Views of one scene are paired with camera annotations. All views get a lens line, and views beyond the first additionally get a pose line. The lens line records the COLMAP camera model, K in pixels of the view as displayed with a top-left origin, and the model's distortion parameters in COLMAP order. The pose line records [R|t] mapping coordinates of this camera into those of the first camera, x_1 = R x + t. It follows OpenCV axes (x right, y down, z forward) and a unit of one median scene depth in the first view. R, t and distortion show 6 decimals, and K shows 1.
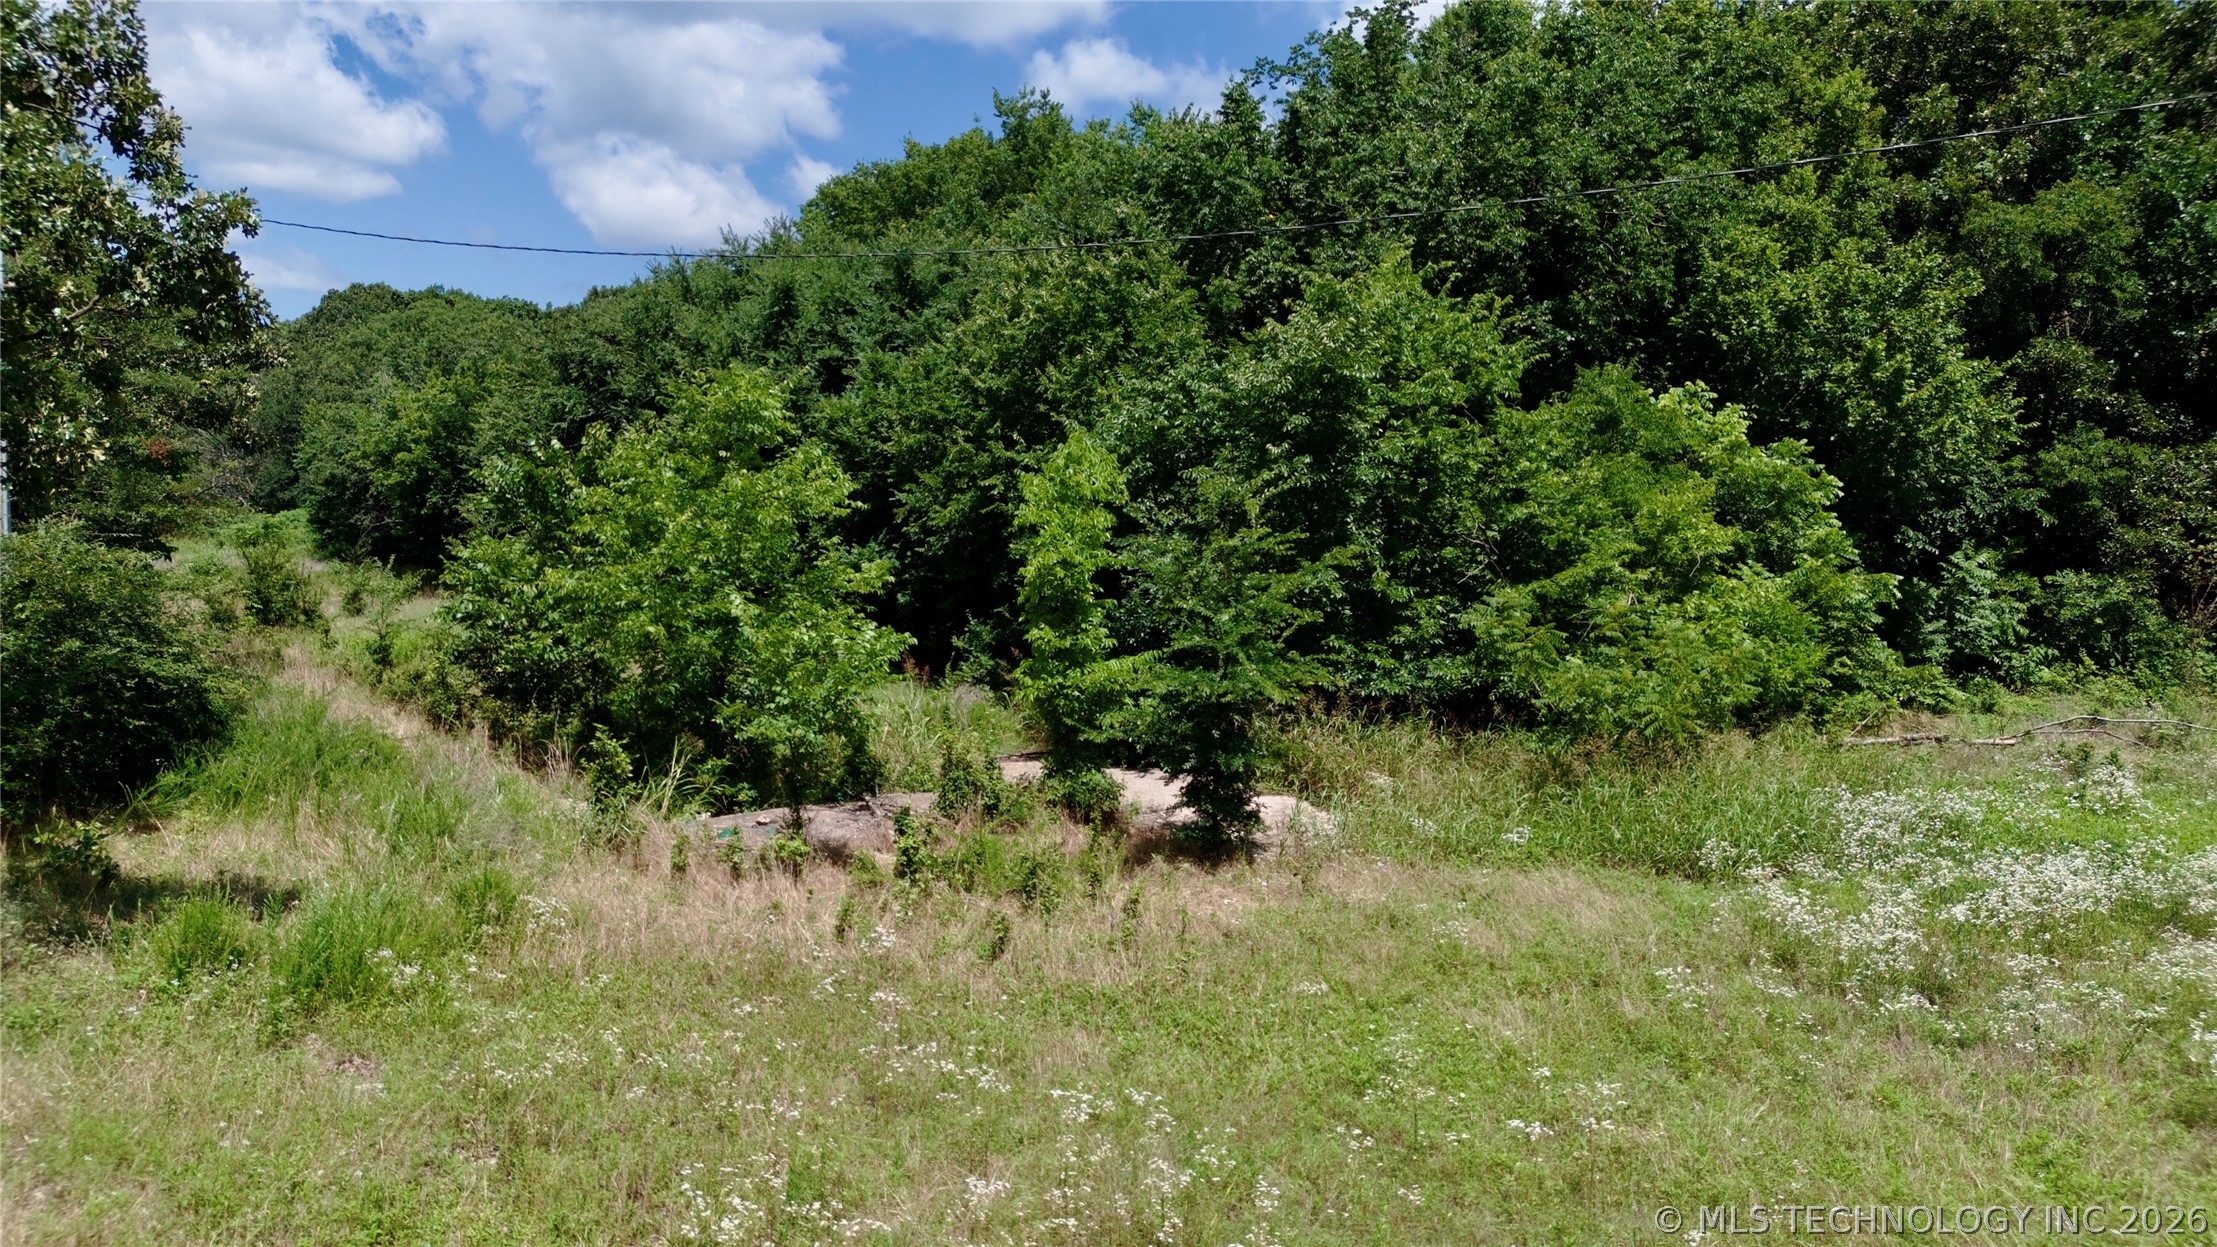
lens RADIAL K [[1580.0, 0, 1095.7], [0, 1580.0, 624.0], [0, 0, 1]] dist [0.064484, -0.059207]
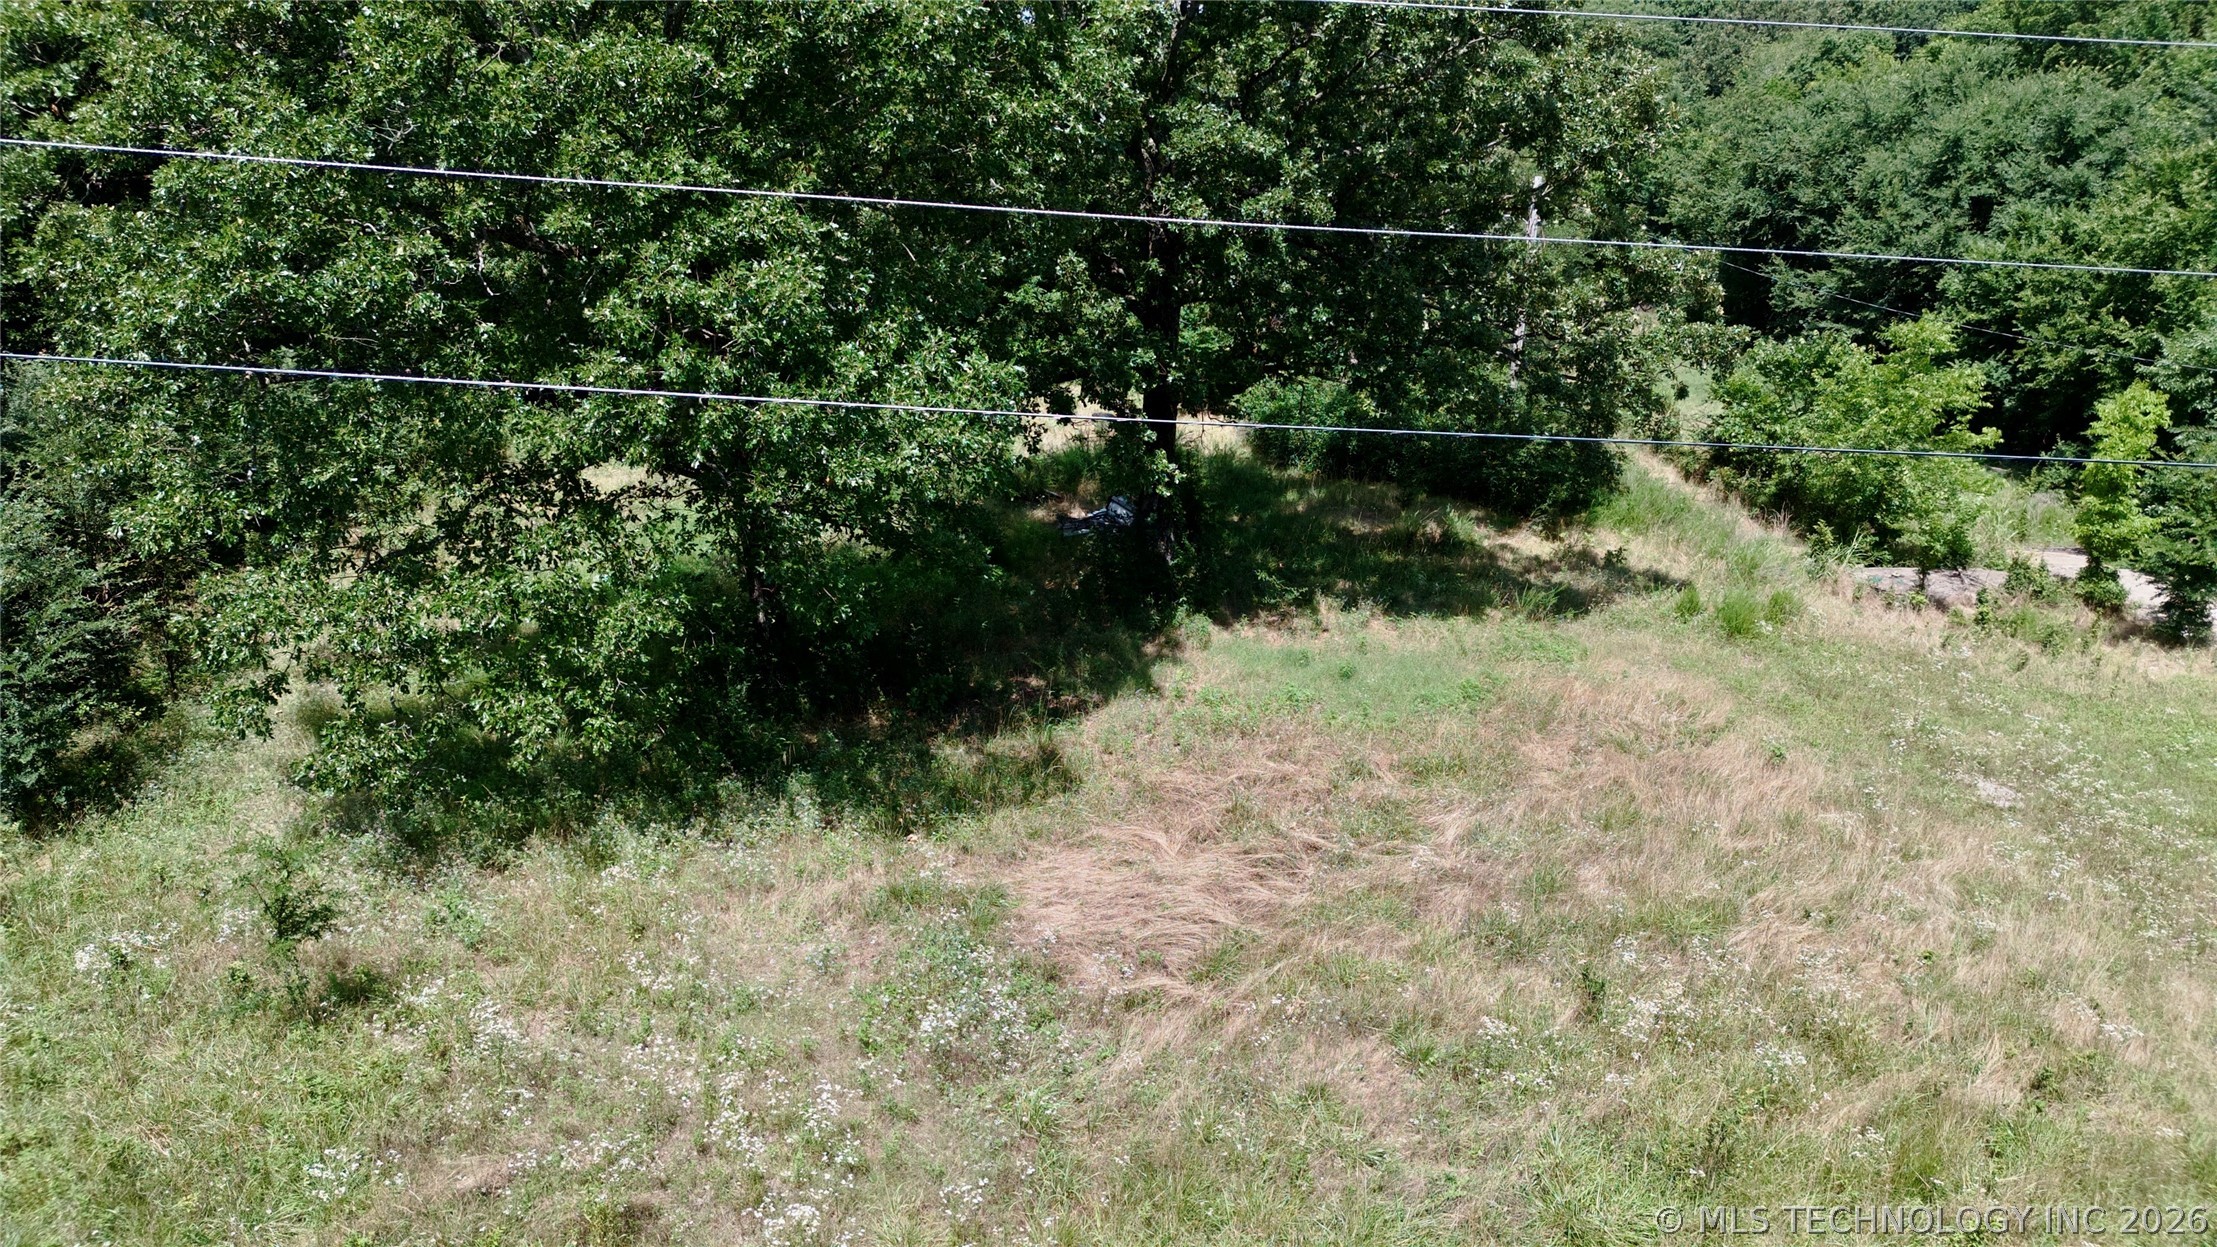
lens RADIAL K [[1580.0, 0, 1095.7], [0, 1580.0, 624.0], [0, 0, 1]] dist [0.064484, -0.059207]
pose [[0.806364, 0.190254, -0.559983, 0.098962], [-0.059387, 0.968107, 0.243397, -0.229607], [0.588431, -0.163011, 0.791945, -1.087796]]
